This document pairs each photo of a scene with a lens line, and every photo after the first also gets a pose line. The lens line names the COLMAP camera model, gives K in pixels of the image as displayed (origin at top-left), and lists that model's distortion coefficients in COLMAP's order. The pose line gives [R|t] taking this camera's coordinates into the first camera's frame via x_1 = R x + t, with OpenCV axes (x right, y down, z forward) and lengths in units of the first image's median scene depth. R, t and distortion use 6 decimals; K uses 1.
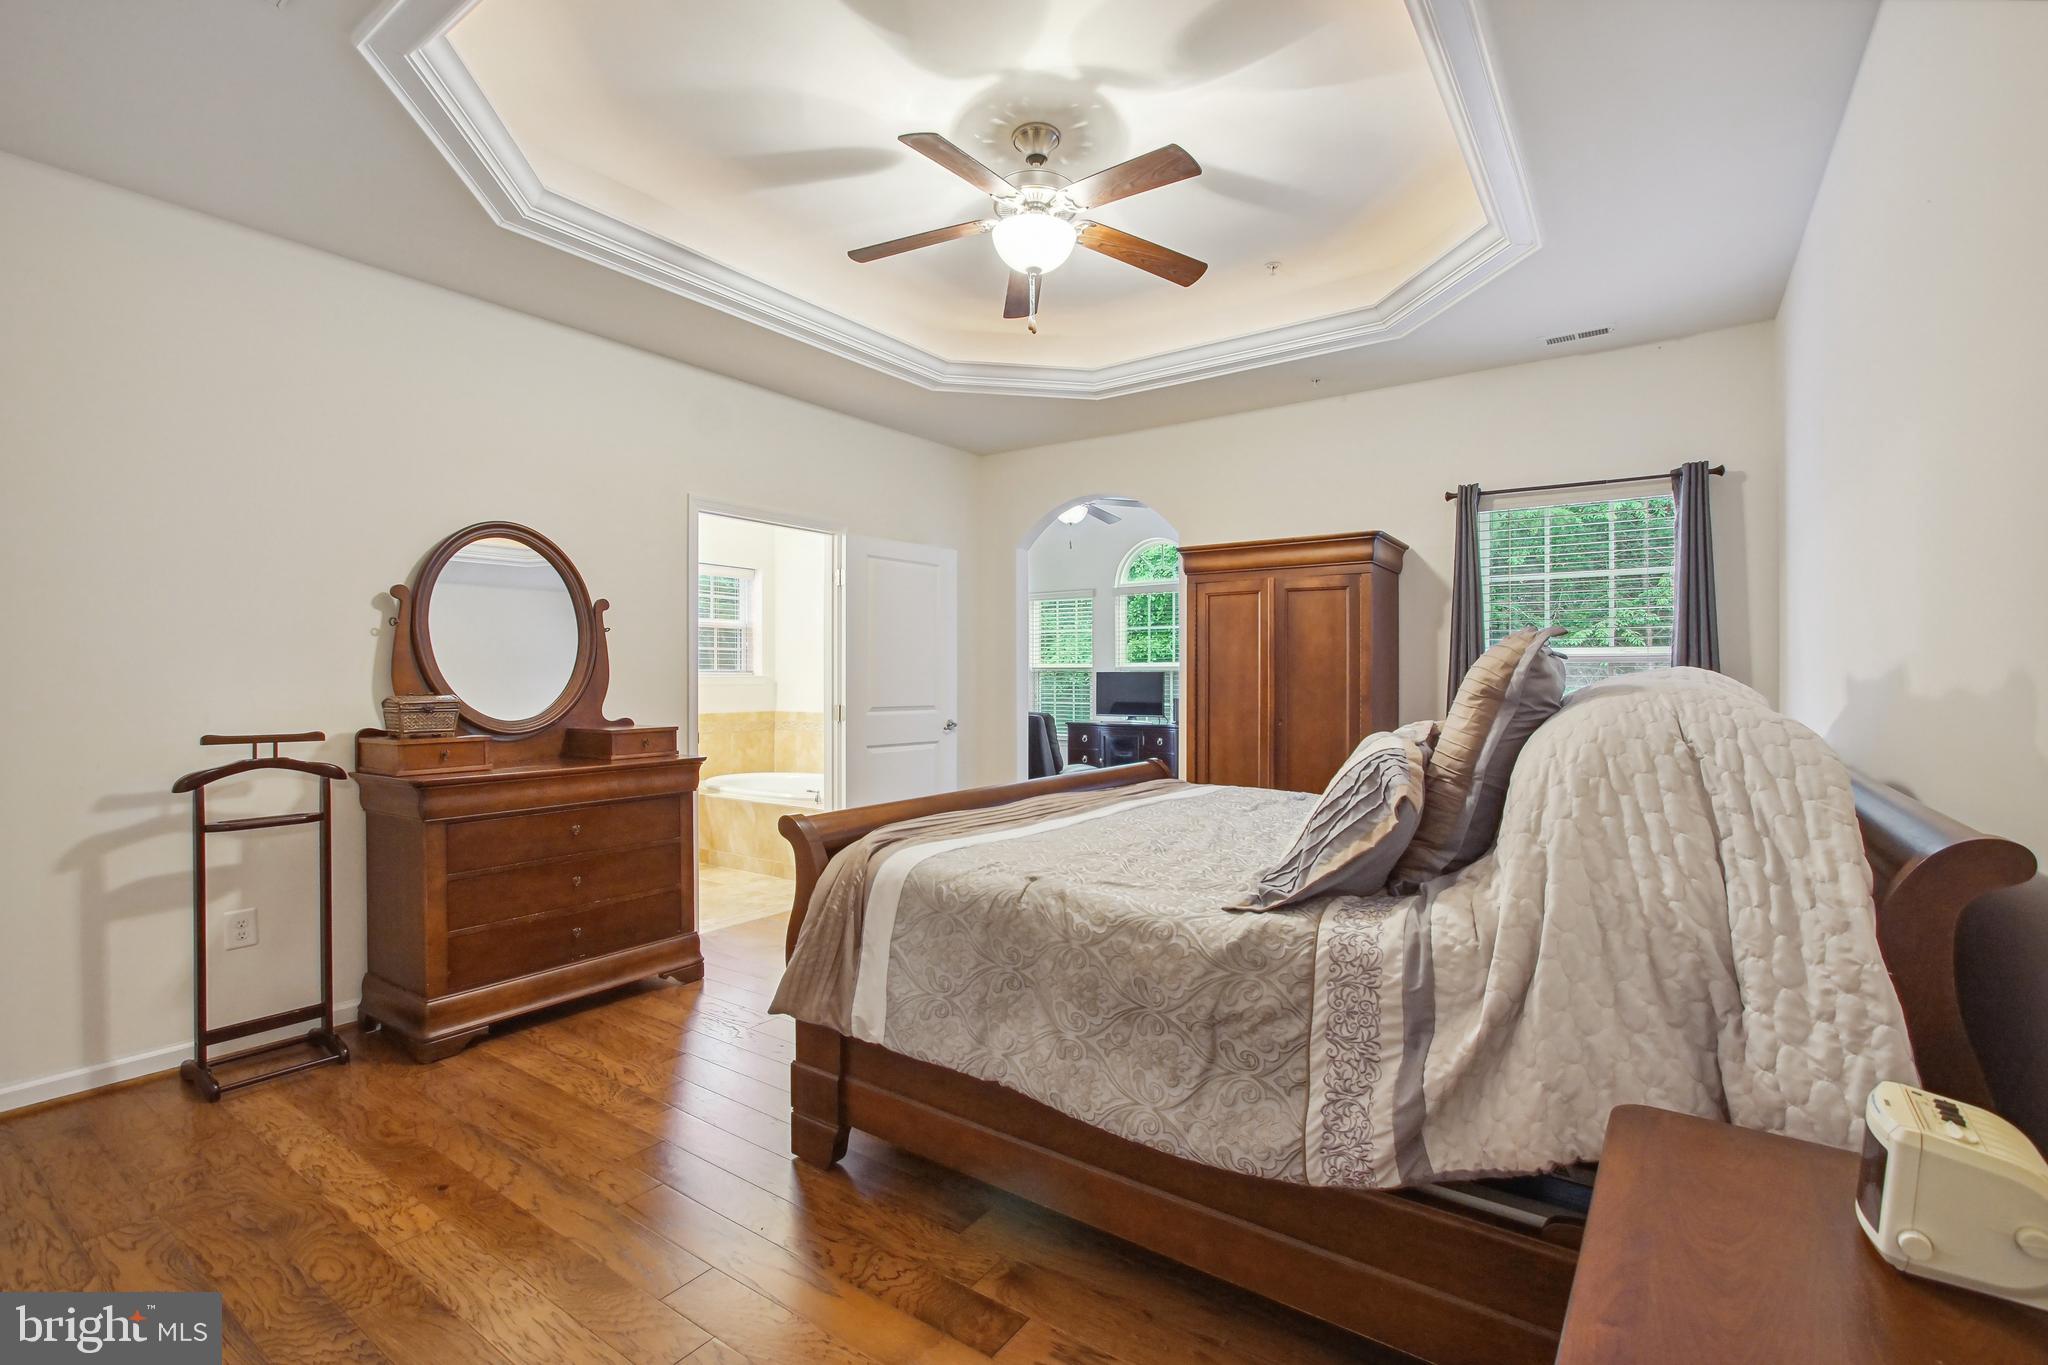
lens RADIAL K [[929.0, 0, 1028.8], [0, 929.0, 681.0], [0, 0, 1]] dist [-0.014539, 0.001065]
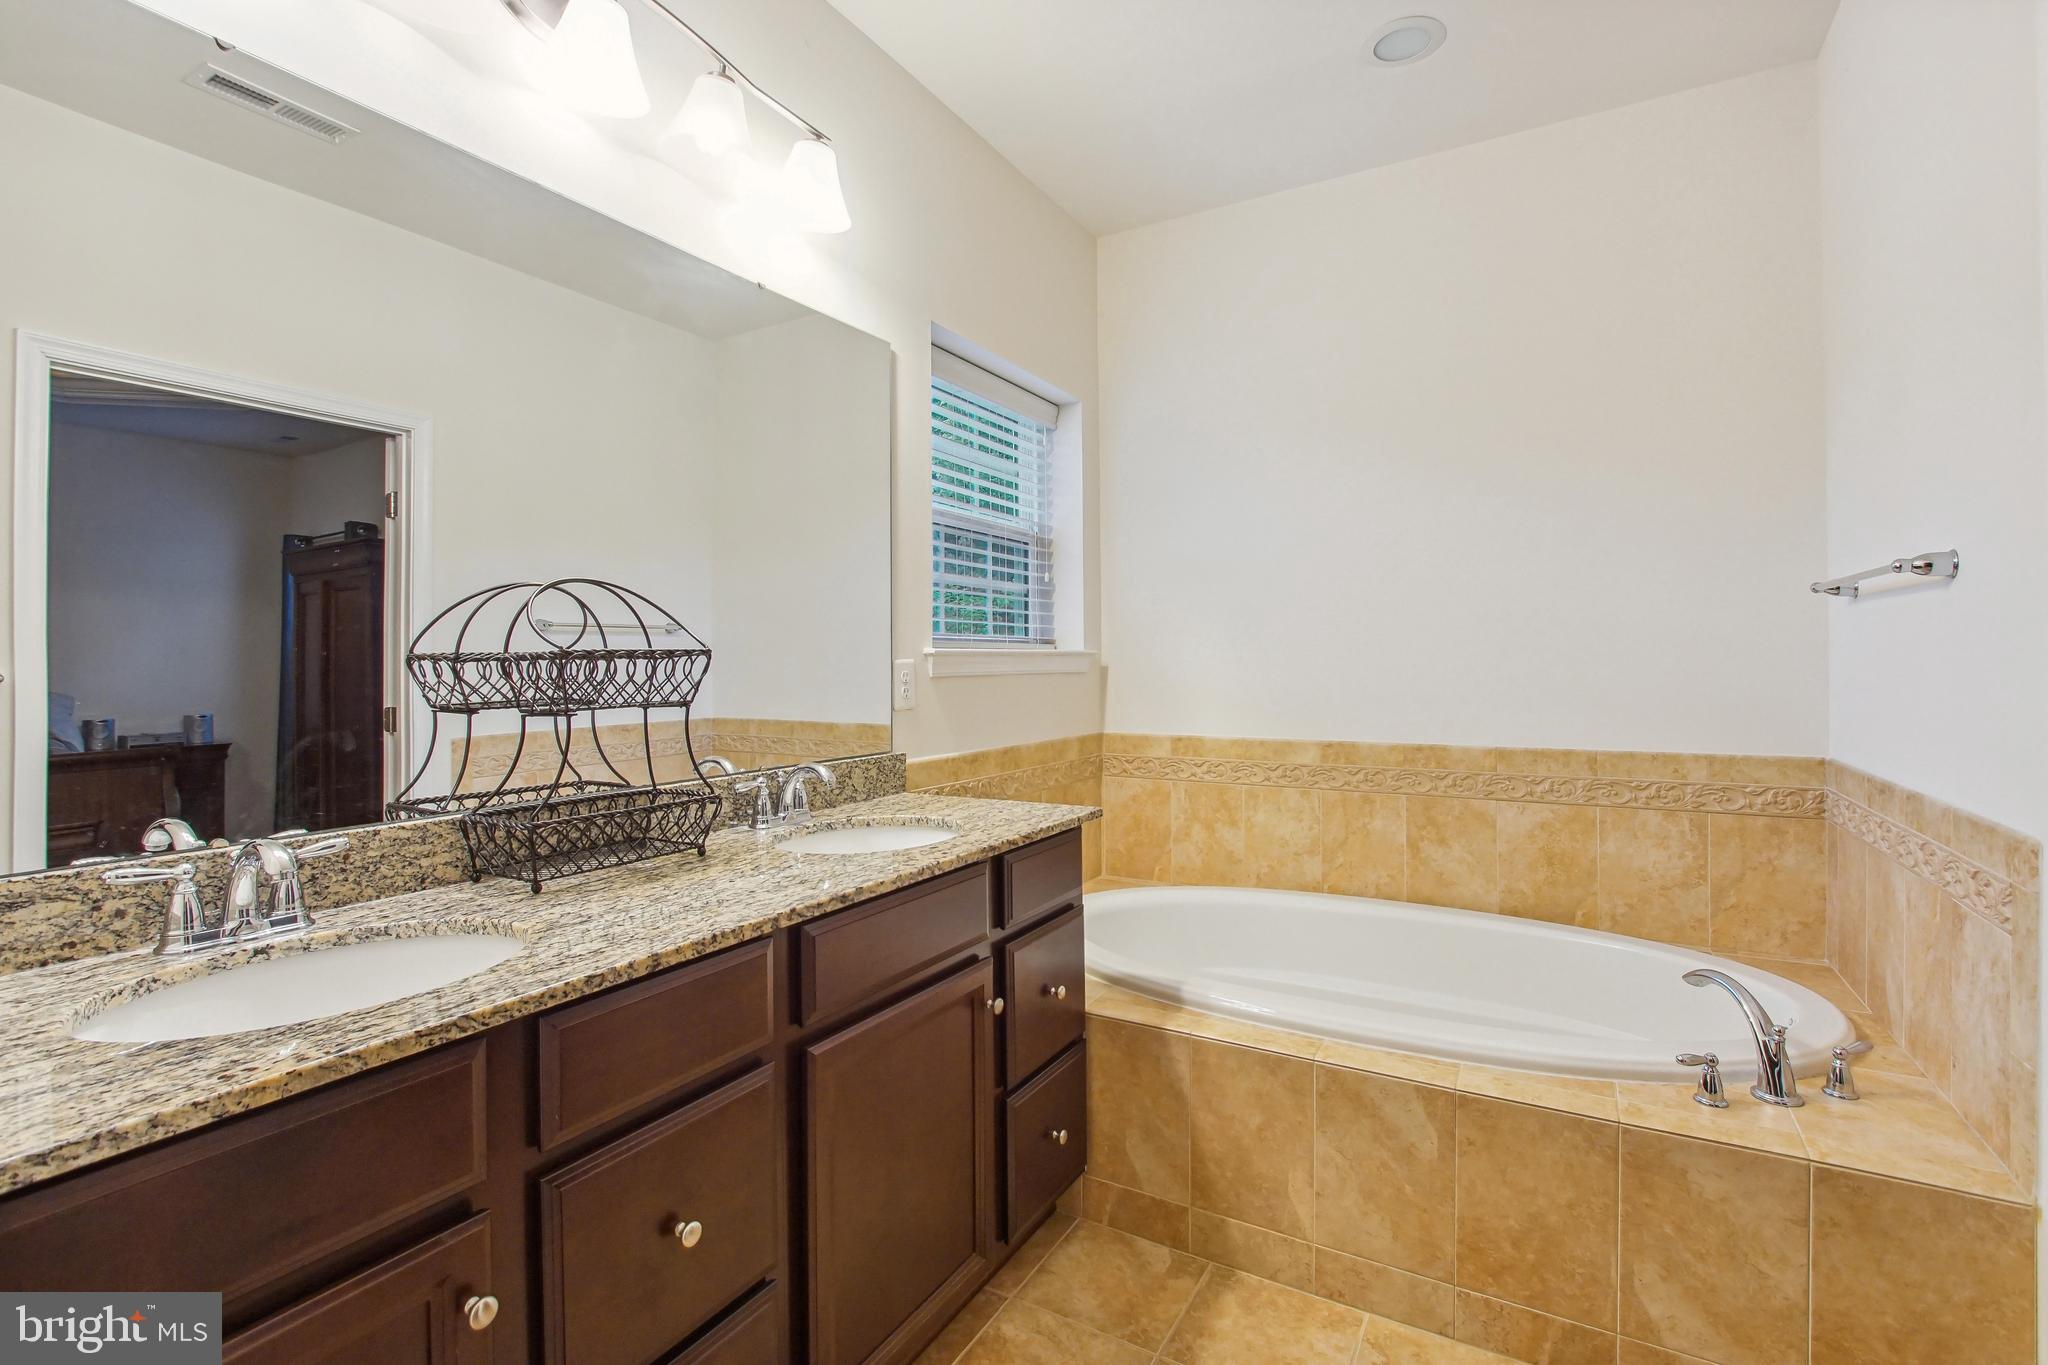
lens RADIAL K [[929.0, 0, 1028.8], [0, 929.0, 681.0], [0, 0, 1]] dist [-0.014539, 0.001065]
pose [[0.995057, -0.003934, 0.099224, -0.651297], [0.002274, 0.999856, 0.016835, 0.001256], [-0.099276, -0.016526, 0.994923, 1.067617]]
